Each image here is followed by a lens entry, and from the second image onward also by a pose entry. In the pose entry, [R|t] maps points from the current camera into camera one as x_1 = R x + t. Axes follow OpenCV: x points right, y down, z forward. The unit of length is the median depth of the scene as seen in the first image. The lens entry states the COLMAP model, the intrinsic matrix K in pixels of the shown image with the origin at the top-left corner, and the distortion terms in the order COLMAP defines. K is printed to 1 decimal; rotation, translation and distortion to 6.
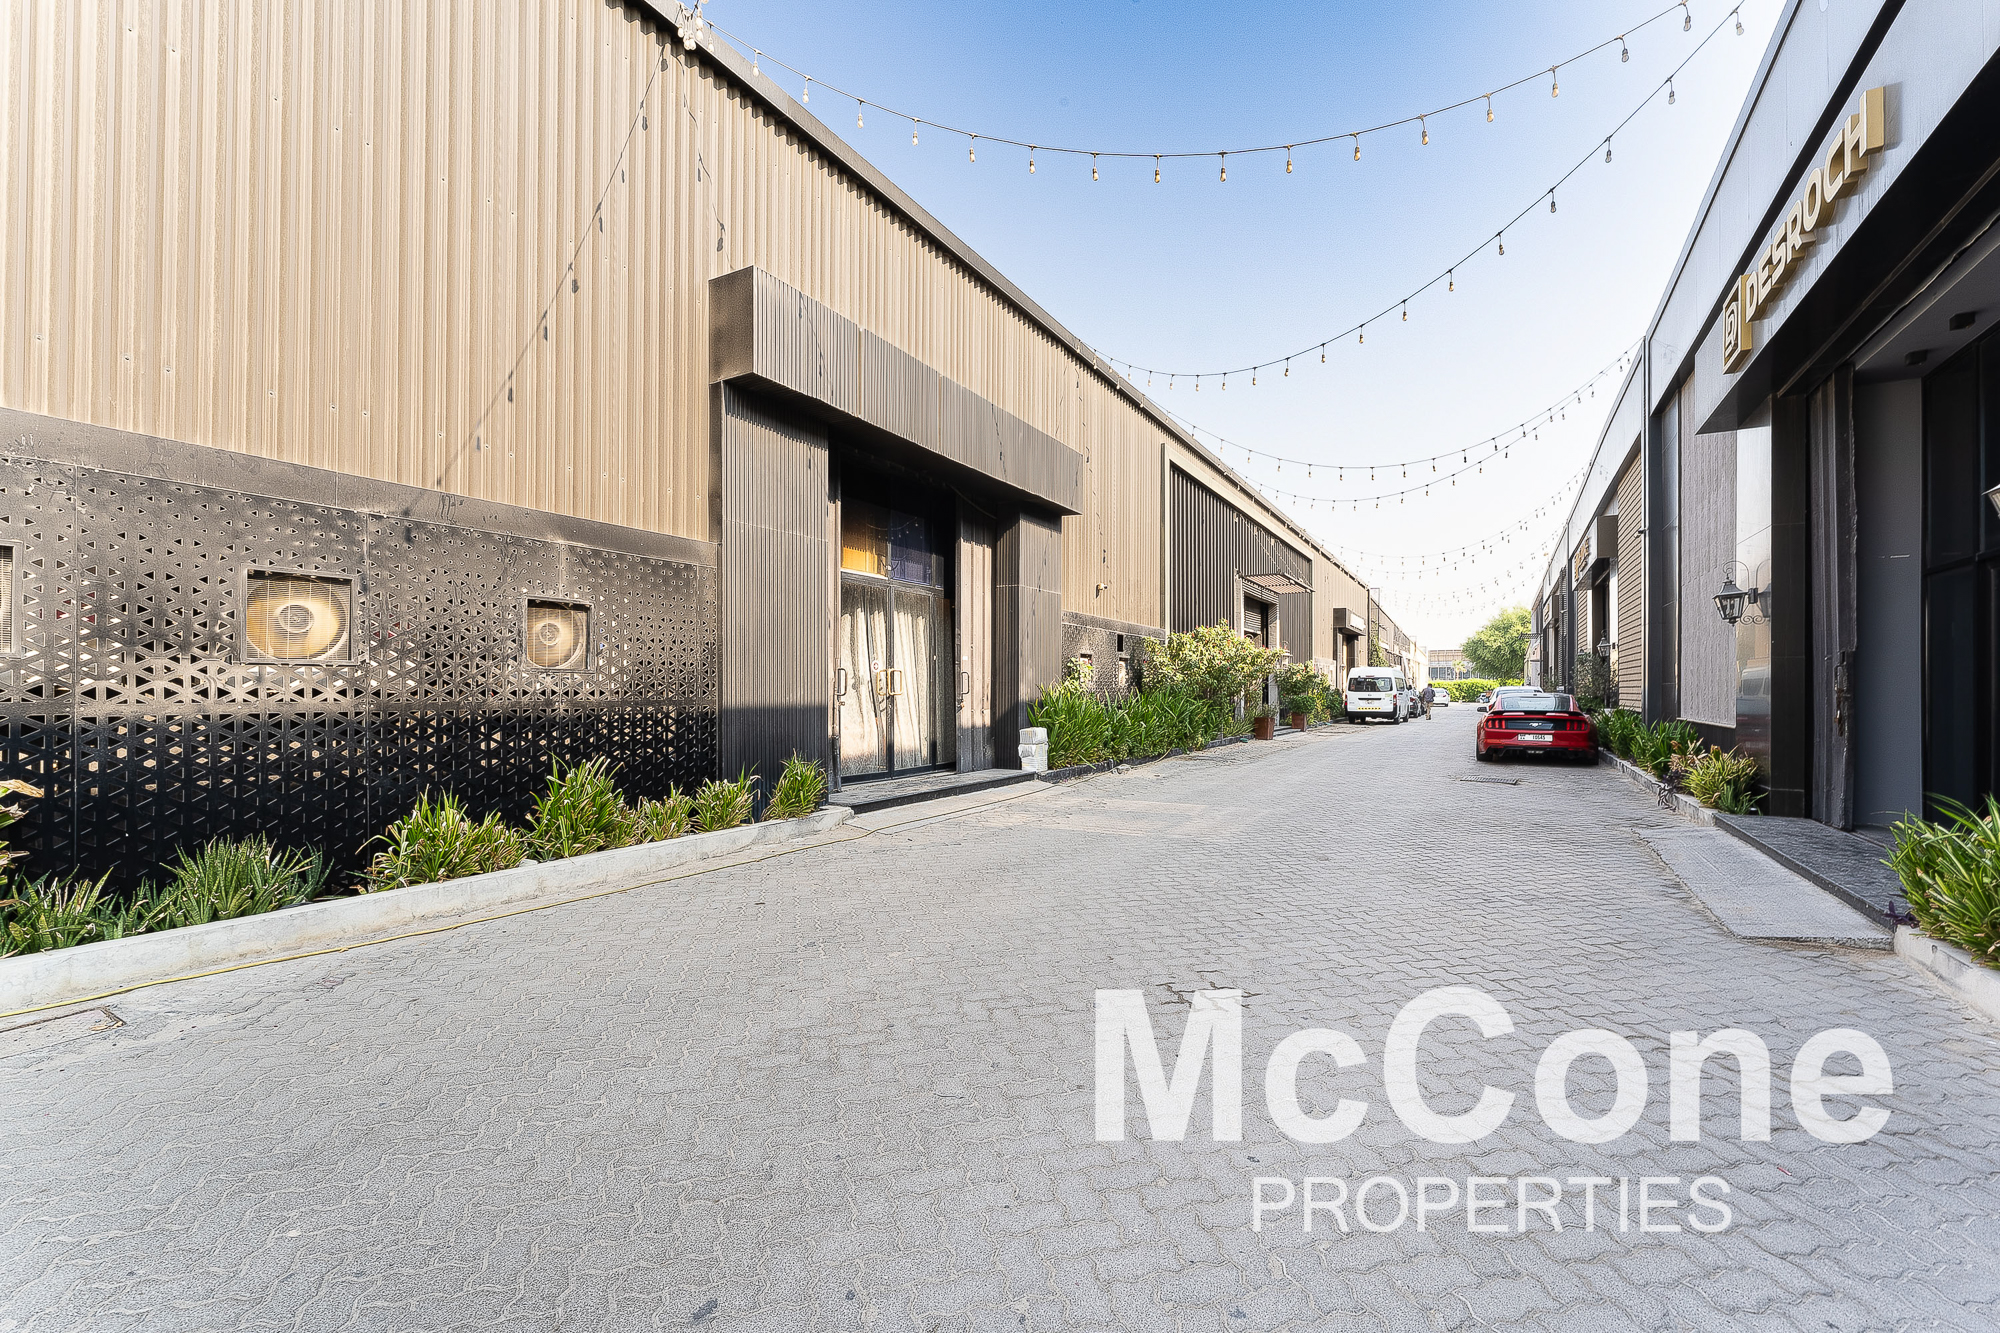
lens RADIAL K [[812.7, 0, 1013.0], [0, 812.7, 671.8], [0, 0, 1]] dist [-0.000064, -0.000001]
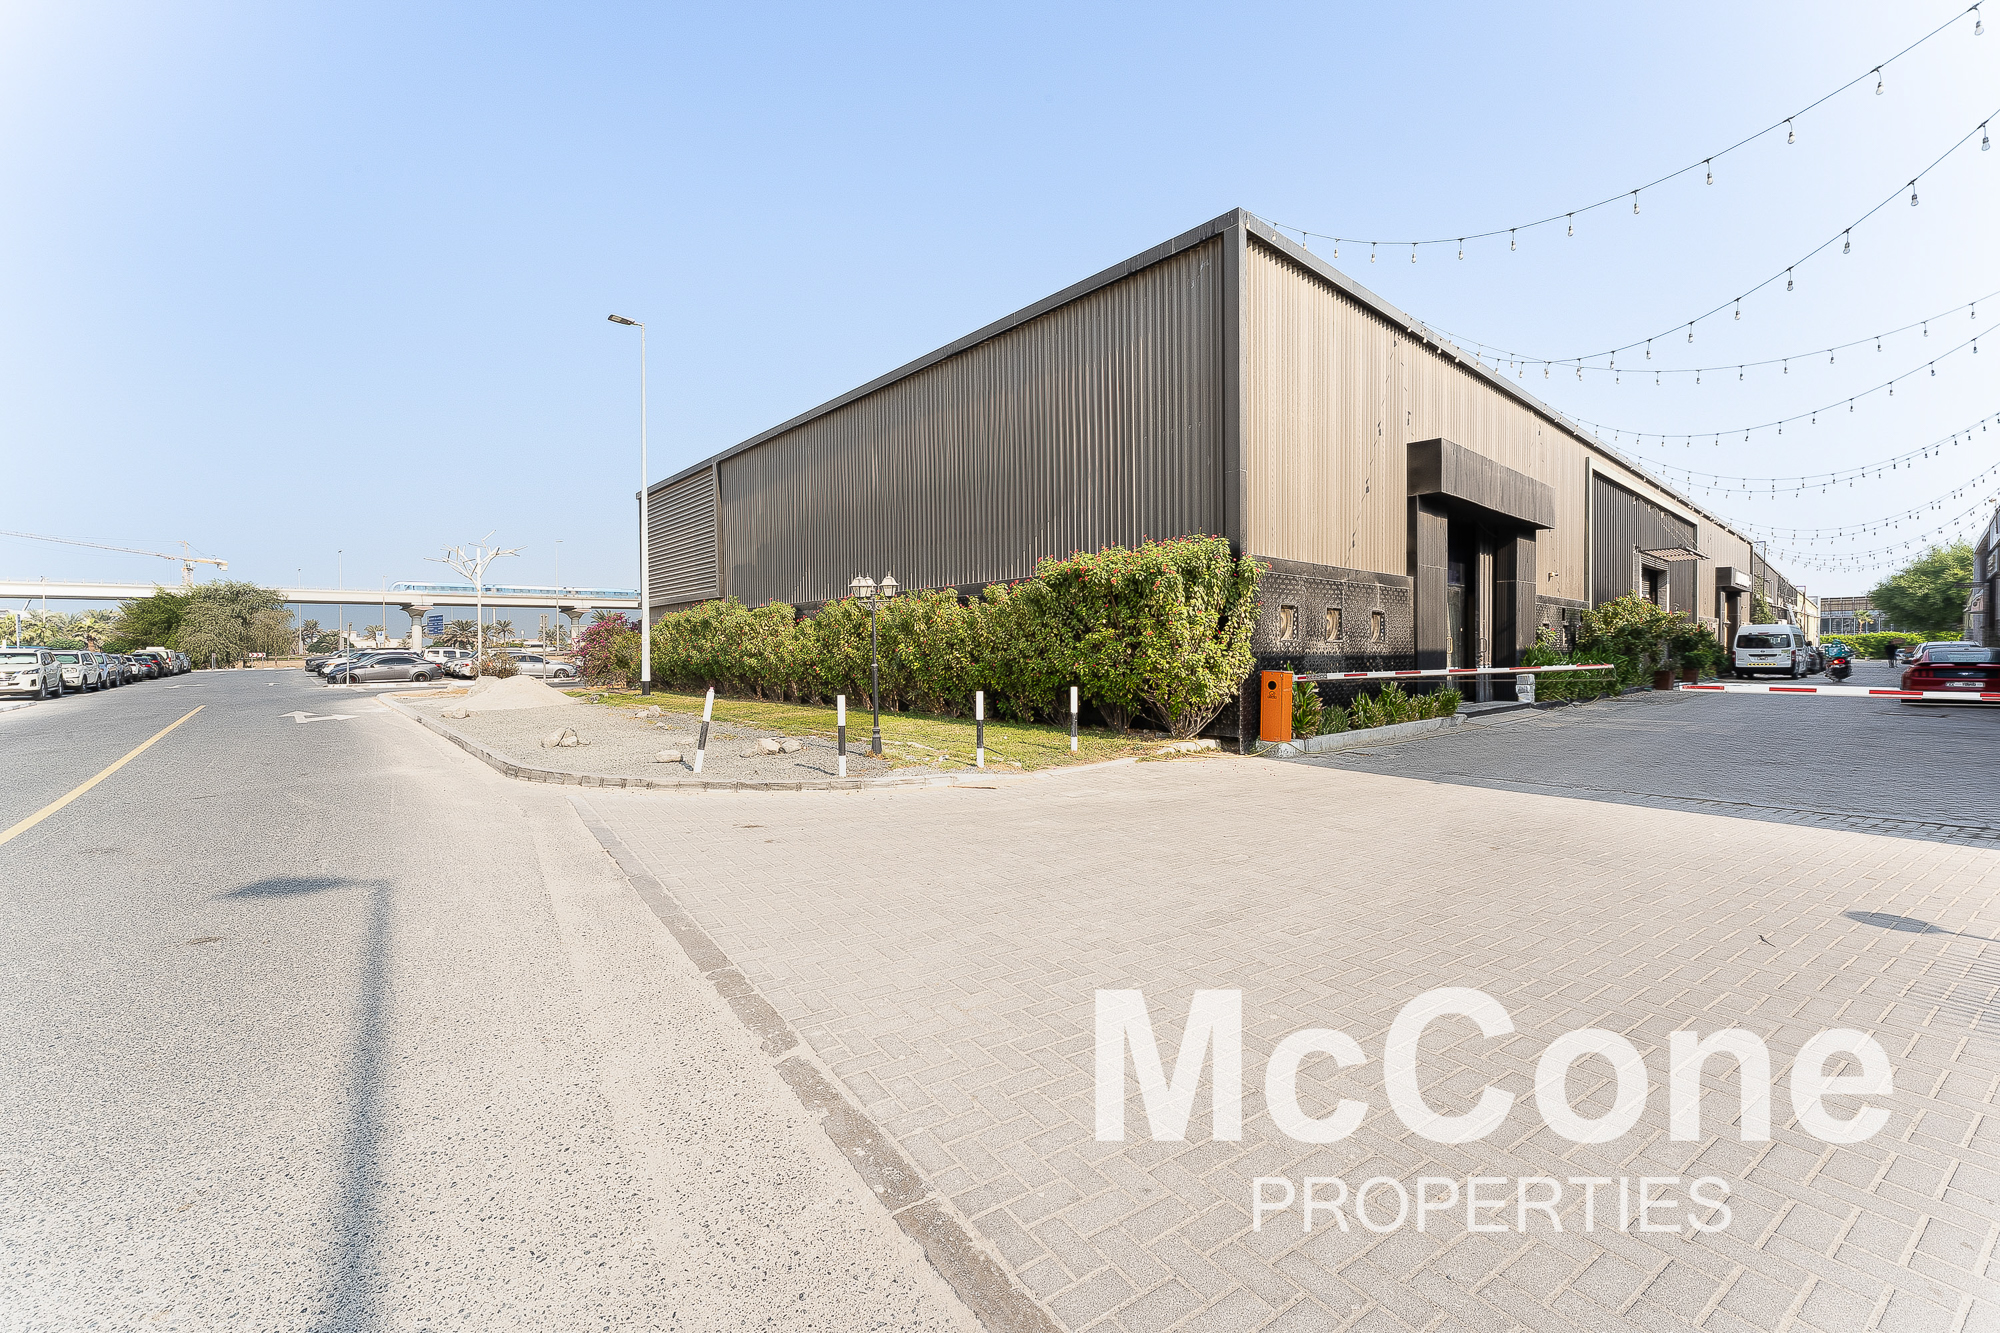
lens RADIAL K [[812.7, 0, 992.9], [0, 812.7, 658.7], [0, 0, 1]] dist [-0.000064, -0.000001]
pose [[0.950822, -0.005723, -0.309684, -0.176796], [0.015560, 0.999449, 0.029303, -0.007879], [0.309346, -0.032680, 0.950388, -0.295078]]
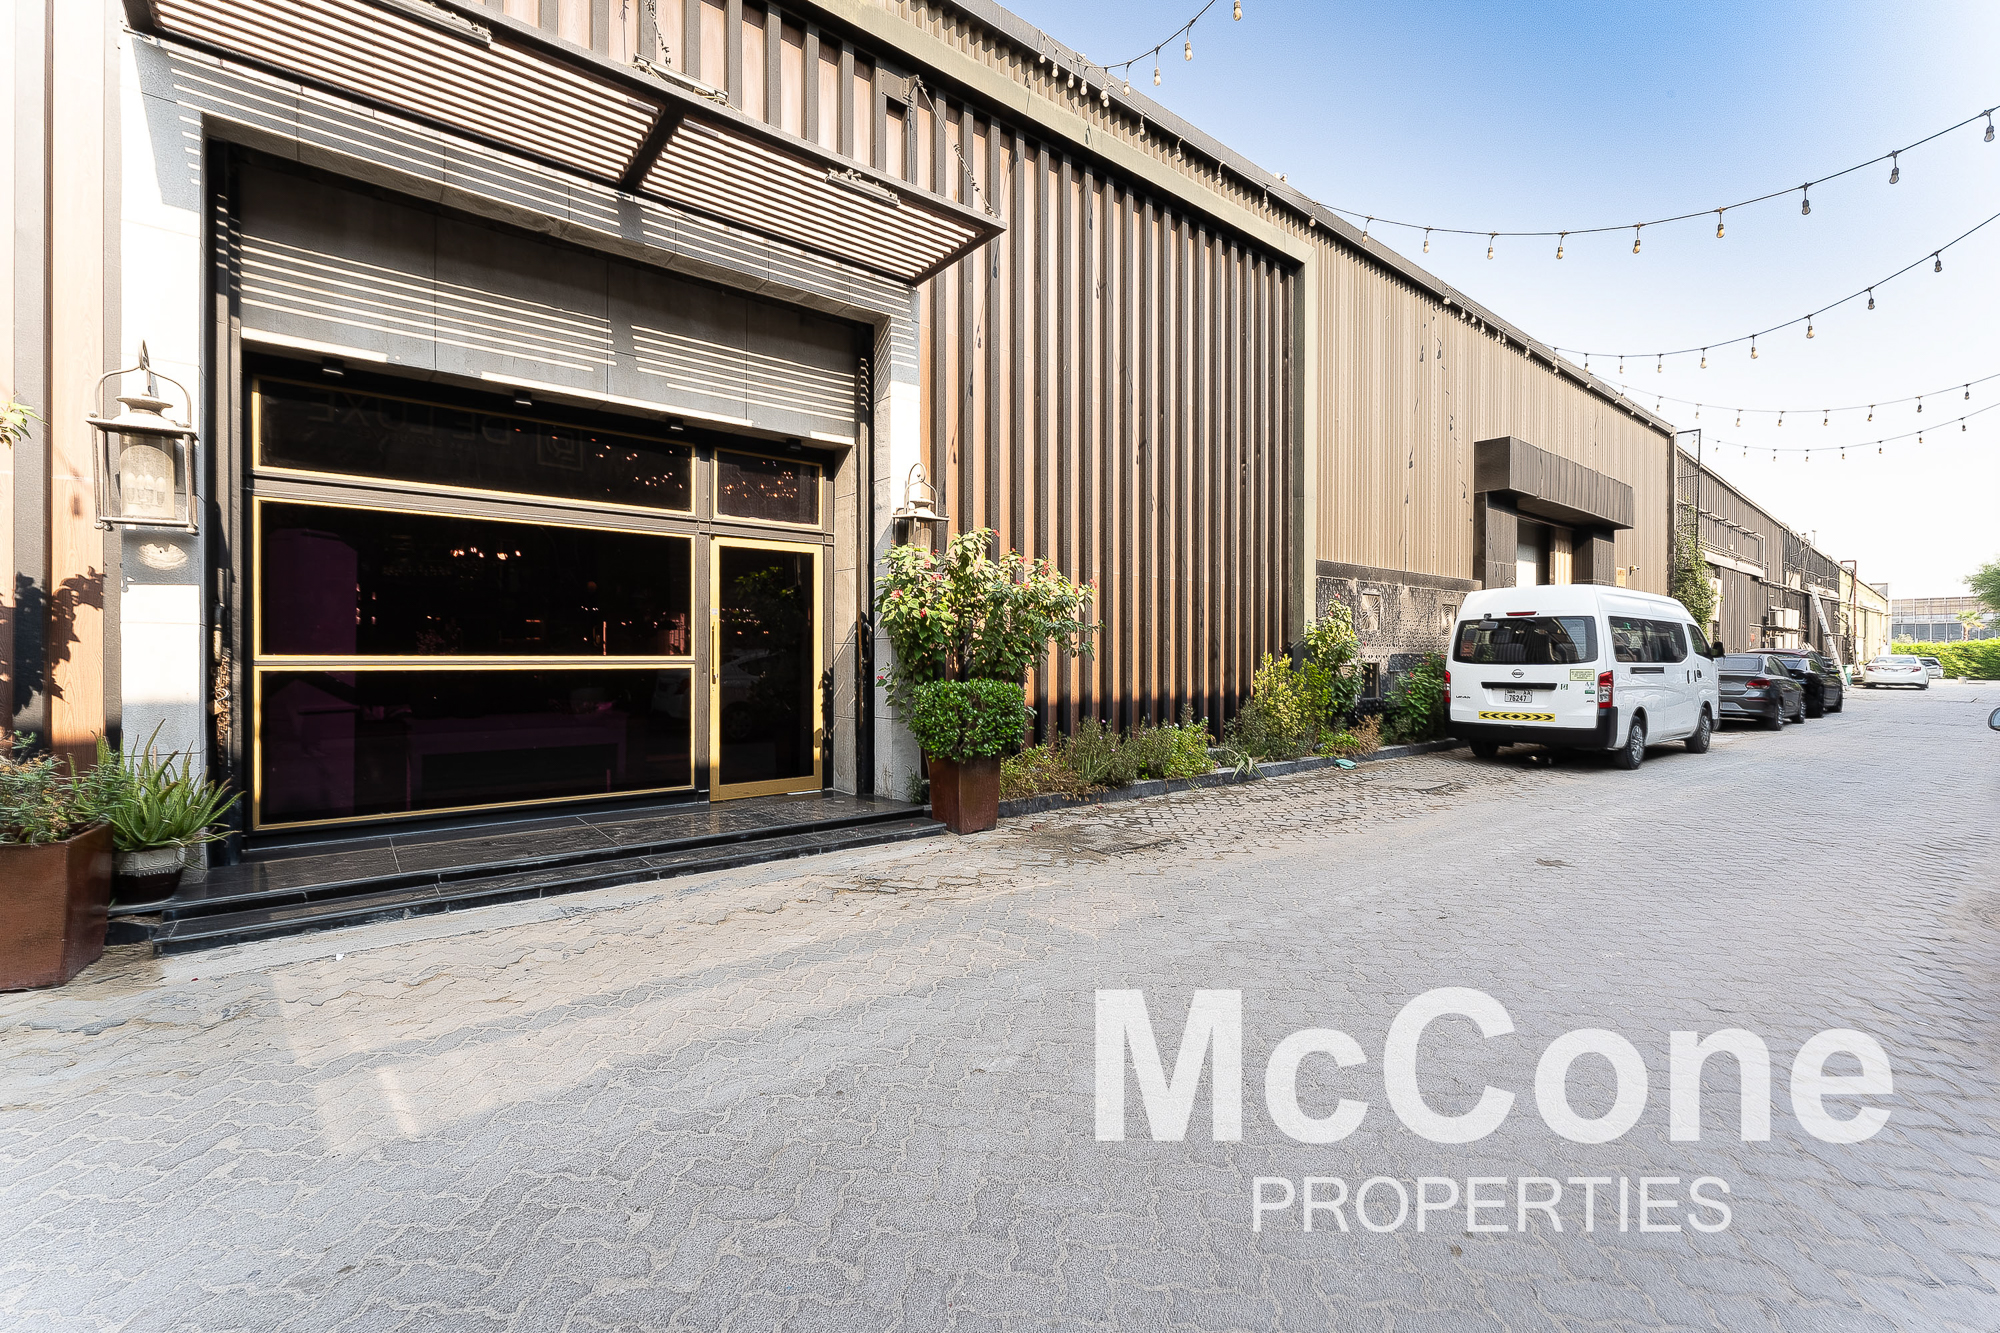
lens RADIAL K [[812.7, 0, 1030.1], [0, 812.7, 654.1], [0, 0, 1]] dist [-0.000064, -0.000001]
pose [[0.935389, 0.002843, -0.353610, 0.378823], [0.004778, 0.999775, 0.020678, 0.013719], [0.353589, -0.021031, 0.935165, 0.645477]]
